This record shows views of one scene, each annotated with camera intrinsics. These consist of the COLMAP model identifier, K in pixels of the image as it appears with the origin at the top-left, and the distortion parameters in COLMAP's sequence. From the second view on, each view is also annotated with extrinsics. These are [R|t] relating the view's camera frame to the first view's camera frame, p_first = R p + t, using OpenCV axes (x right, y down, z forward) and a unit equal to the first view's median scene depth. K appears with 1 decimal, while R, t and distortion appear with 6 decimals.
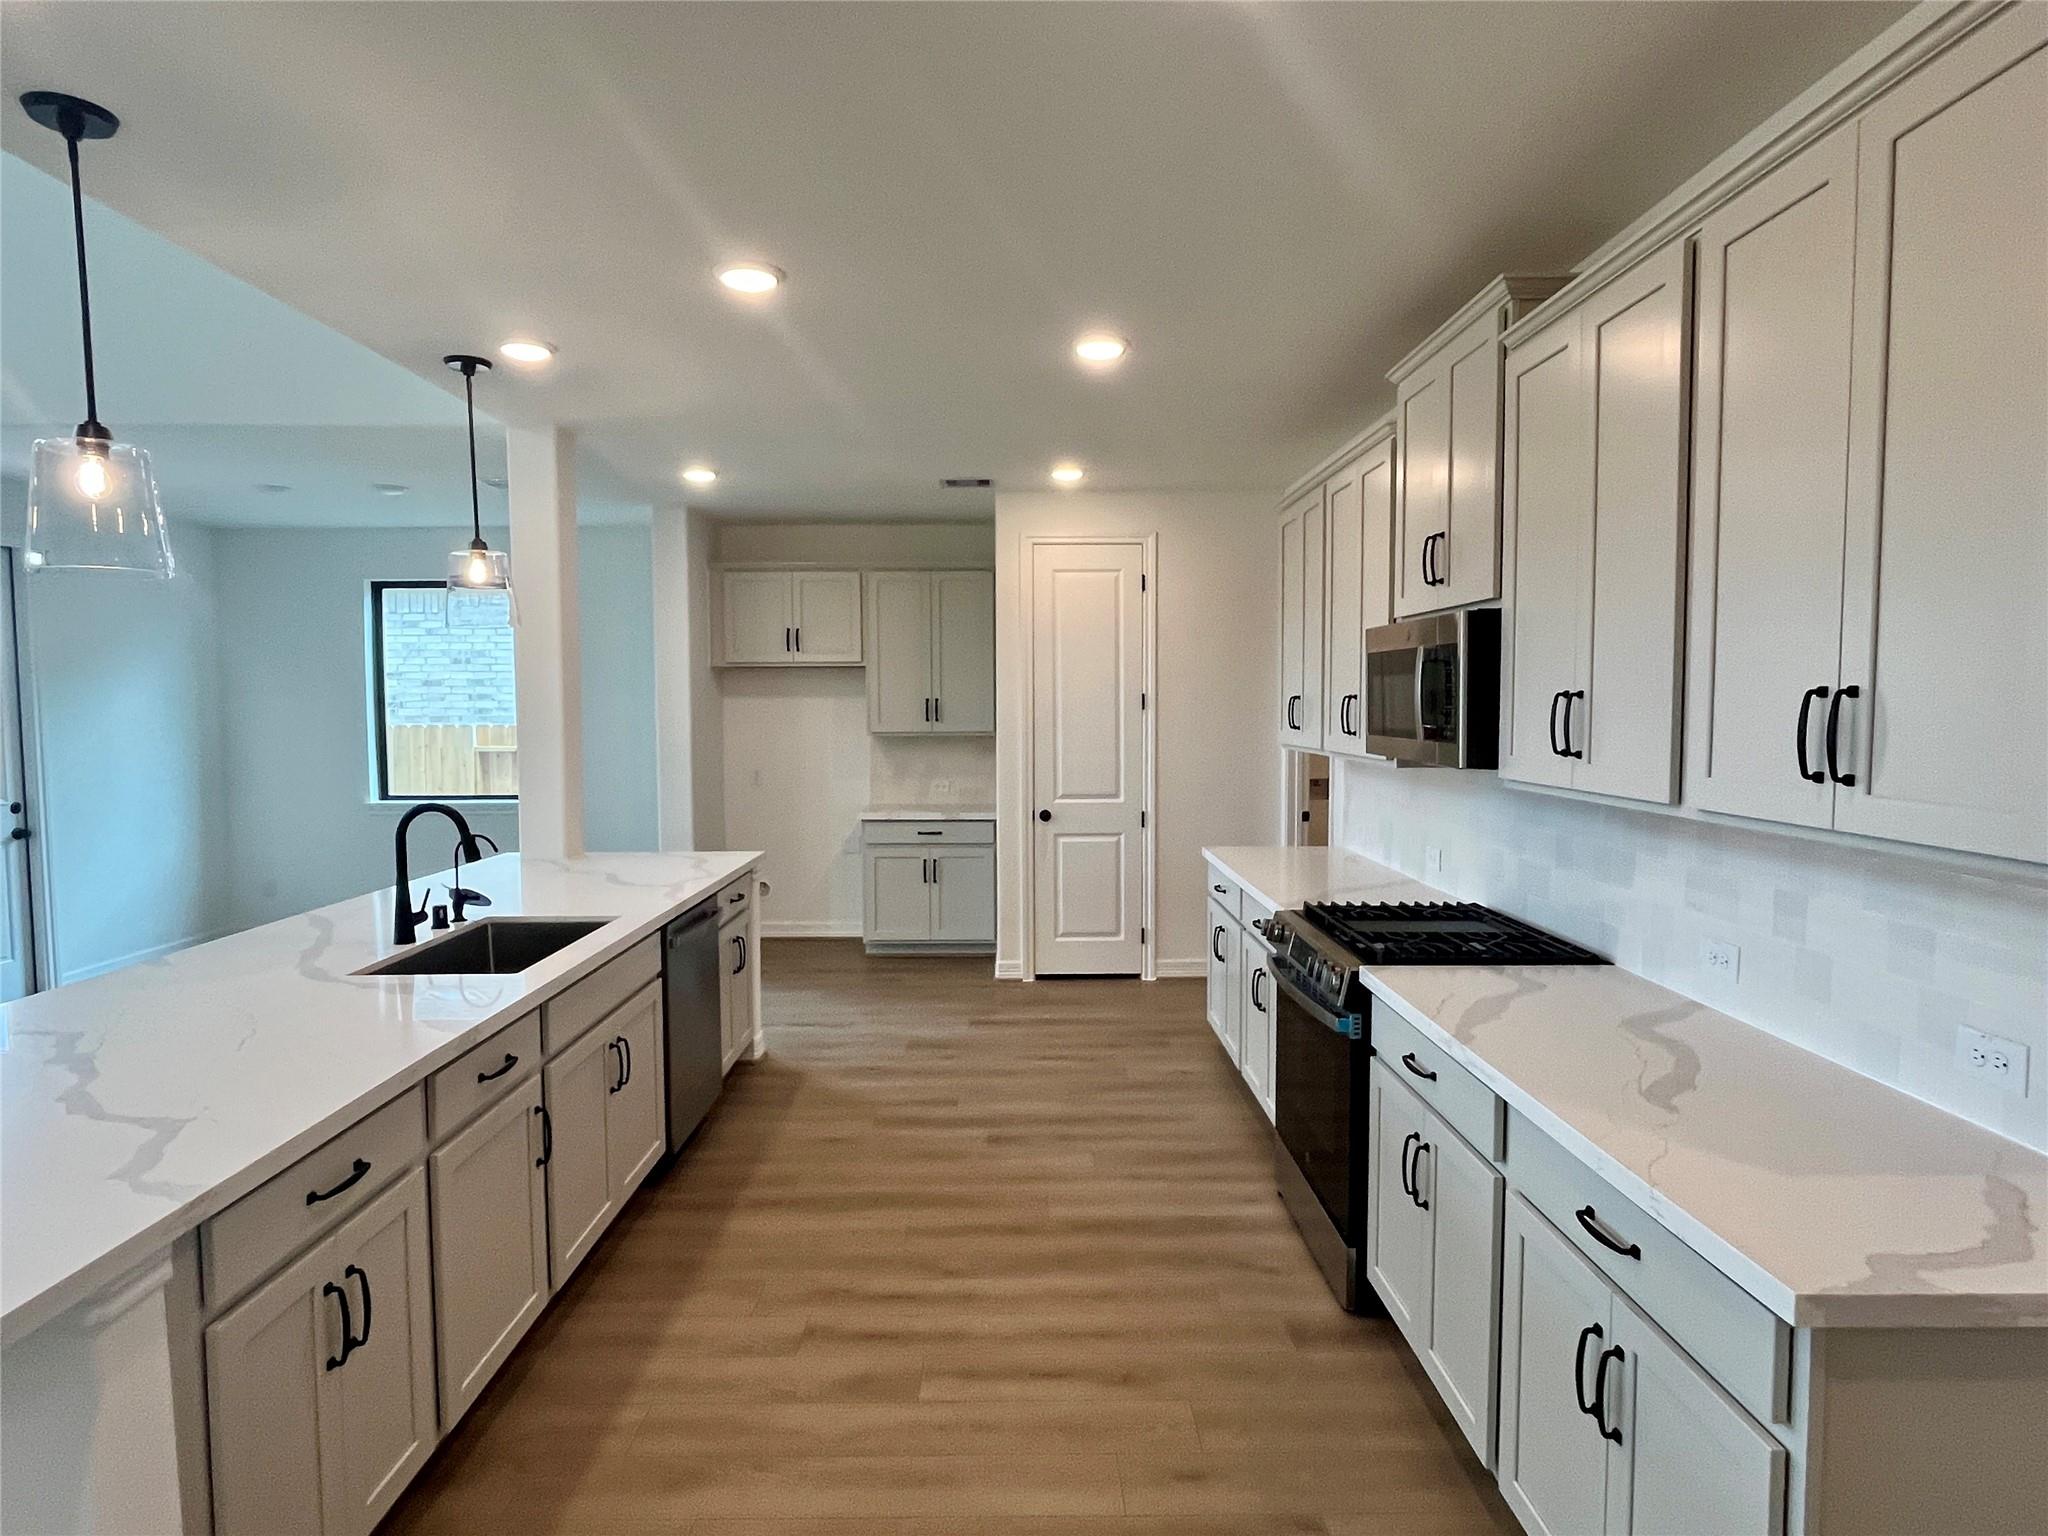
lens RADIAL K [[1088.4, 0, 1024.0], [0, 1088.4, 768.0], [0, 0, 1]] dist [0.018458, -0.021074]
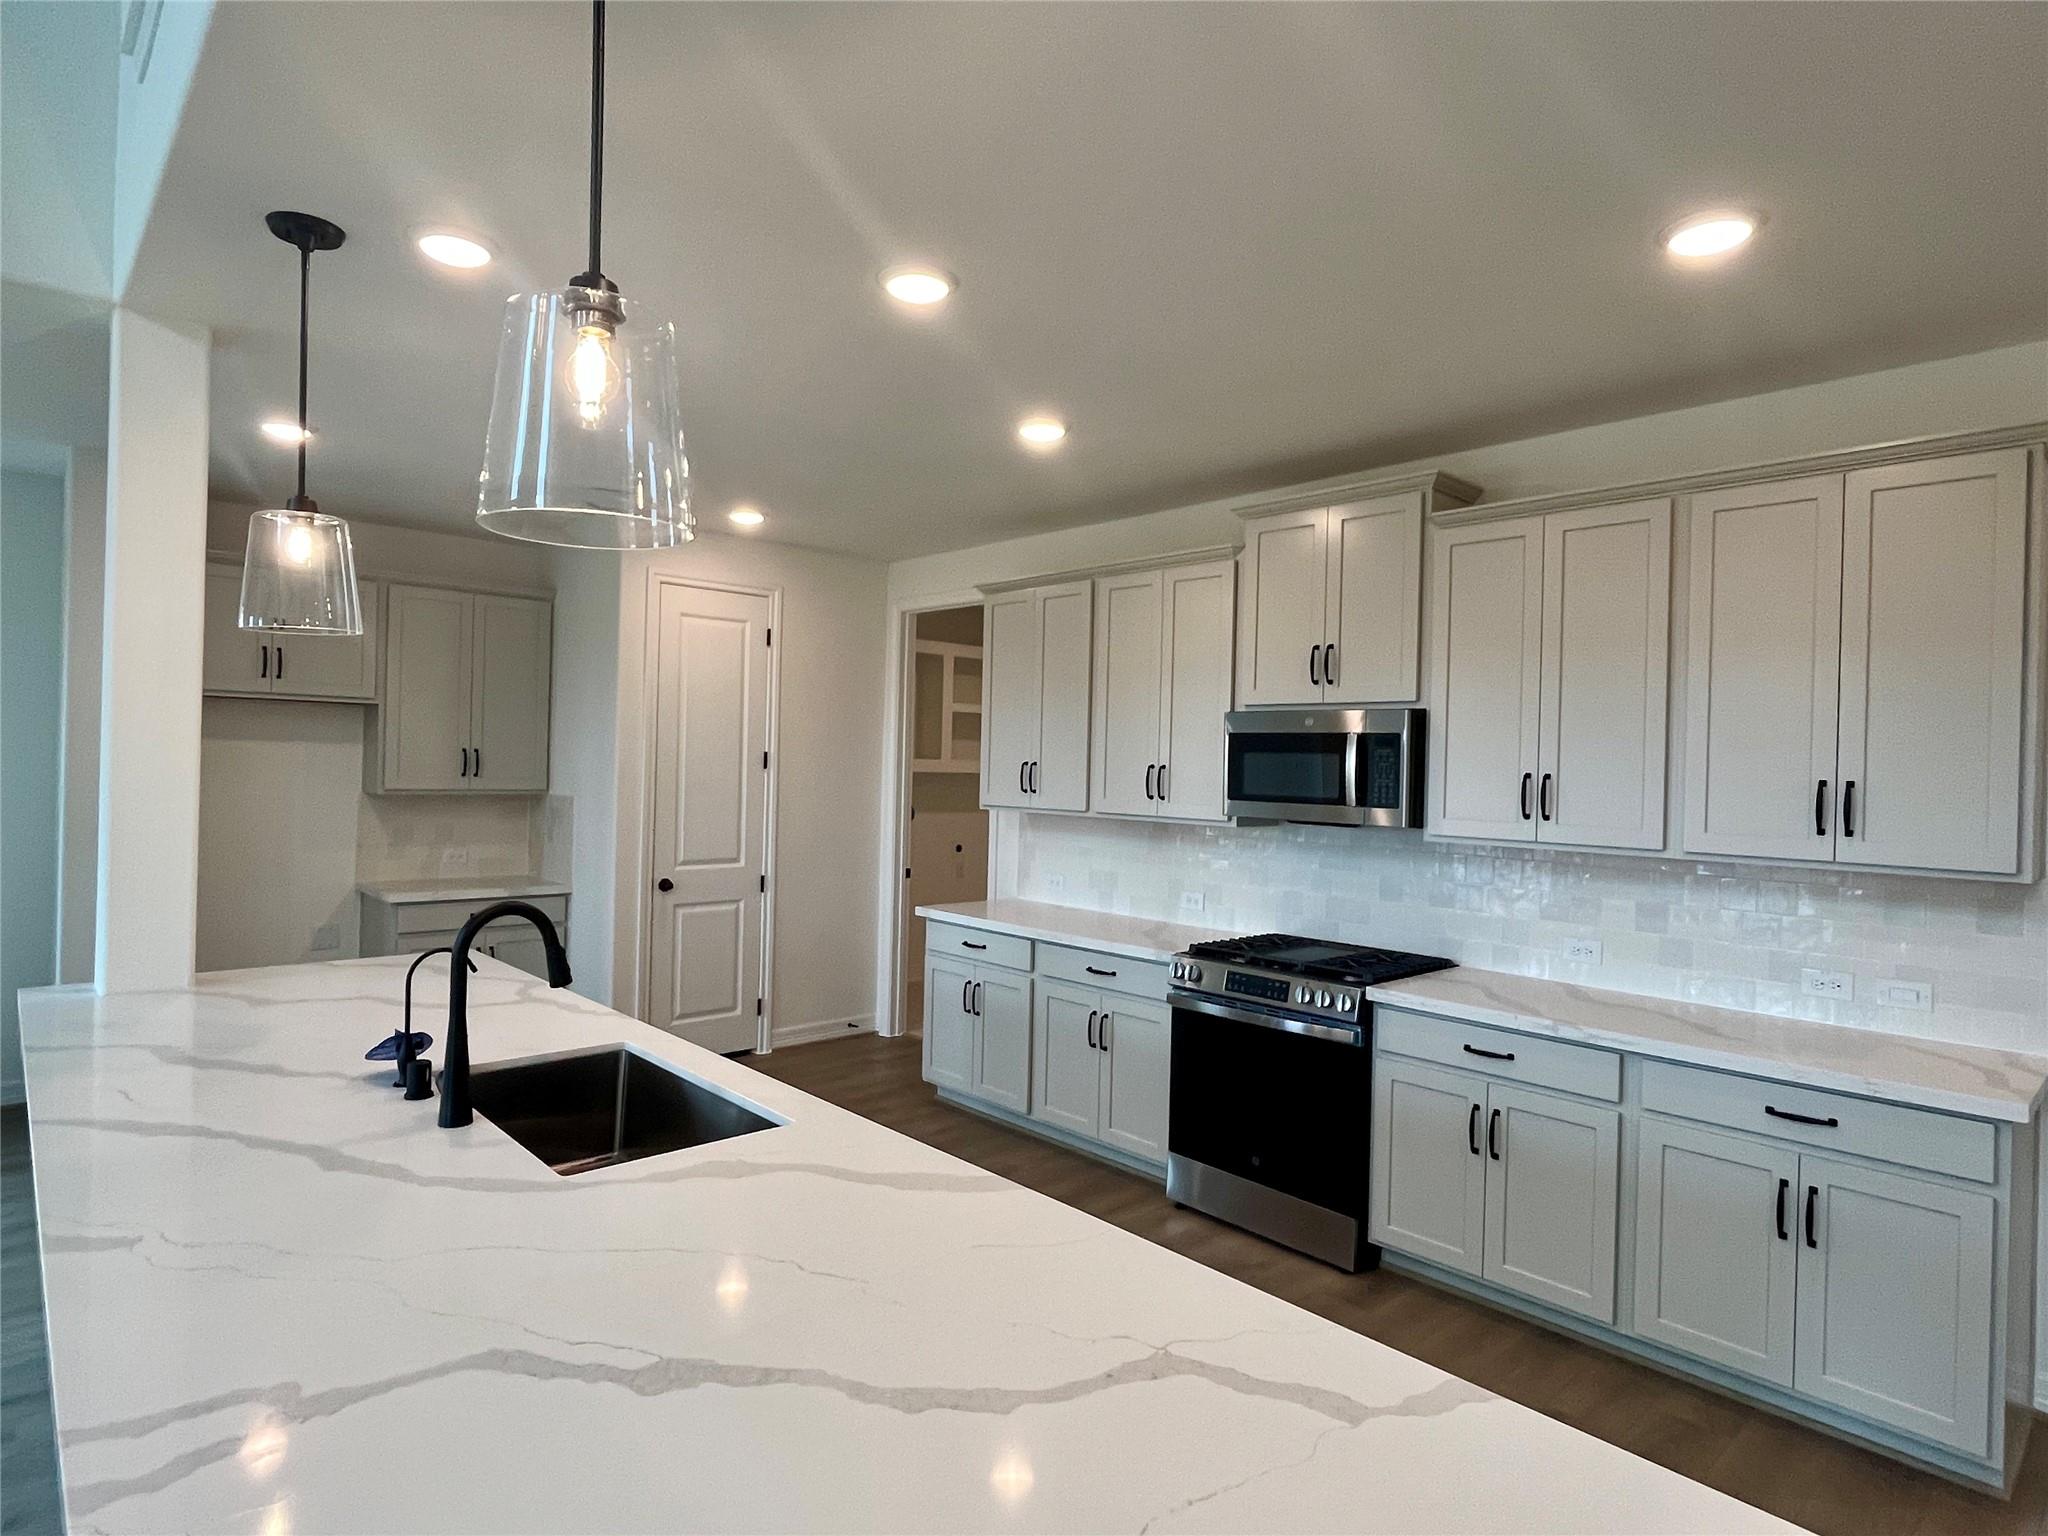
lens RADIAL K [[1078.1, 0, 1024.0], [0, 1078.1, 768.0], [0, 0, 1]] dist [0.005111, 0.001144]
pose [[0.746846, 0.022954, 0.664601, -0.647301], [0.011728, 0.998794, -0.047675, -0.011935], [-0.664894, 0.043400, 0.745676, 0.257680]]
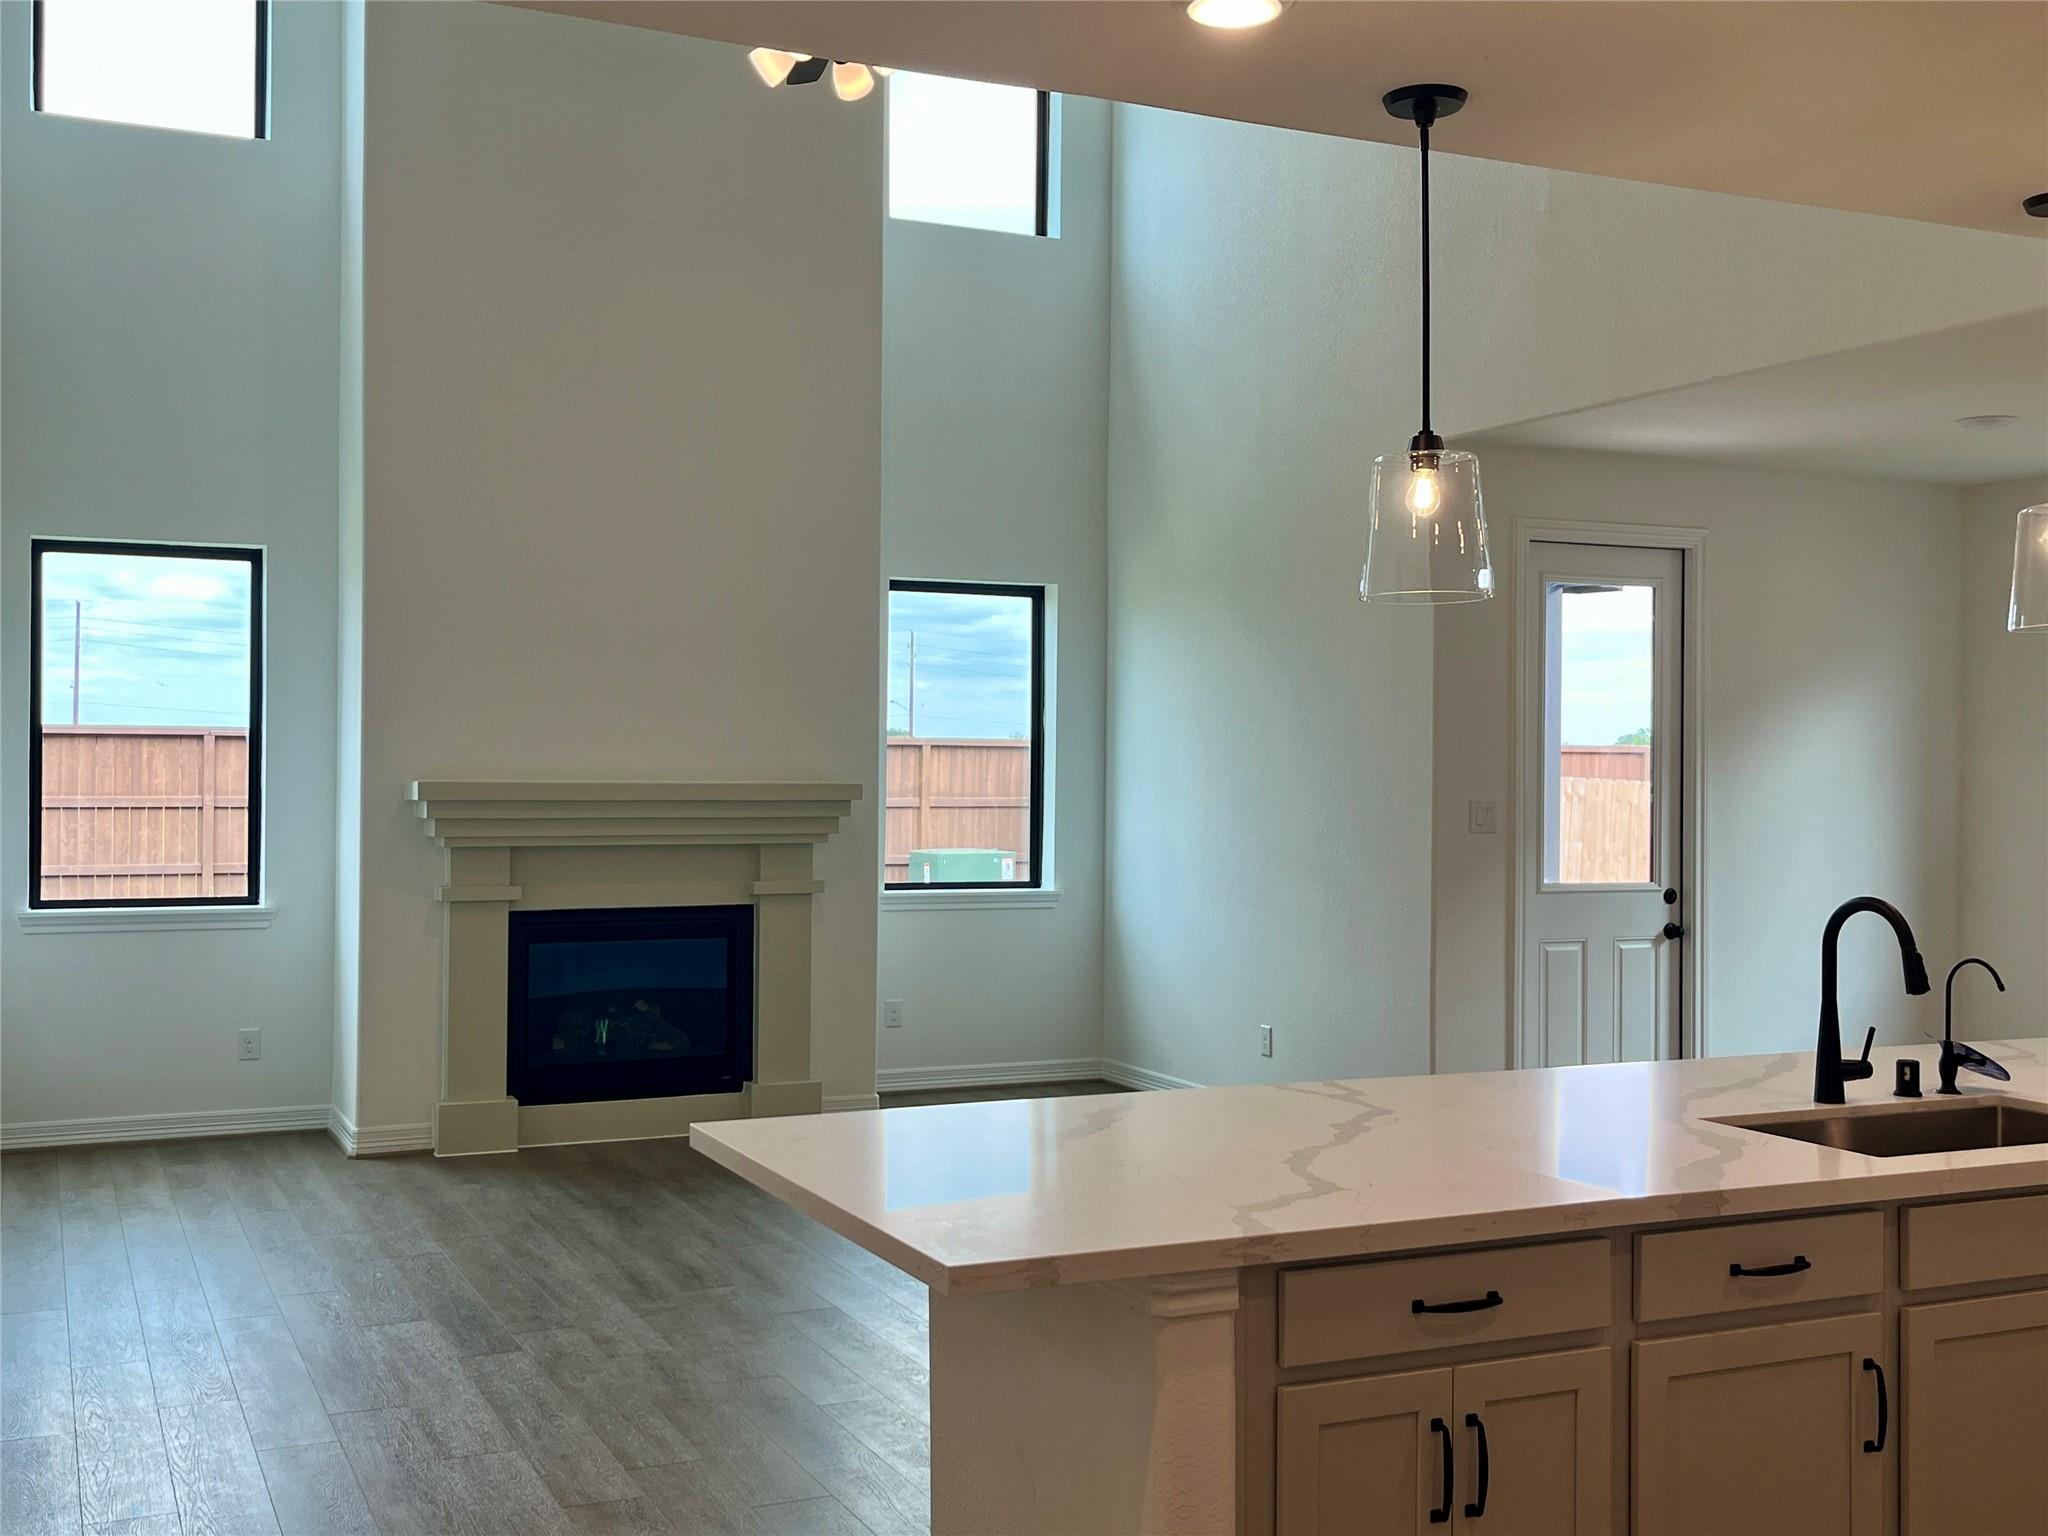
lens RADIAL K [[2097.1, 0, 1024.0], [0, 2097.1, 768.0], [0, 0, 1]] dist [0.000258, -0.003993]
pose [[0.413750, 0.007120, -0.910363, 0.362095], [-0.061305, 0.997918, -0.020057, 0.009400], [0.908324, 0.064109, 0.413325, -0.001964]]
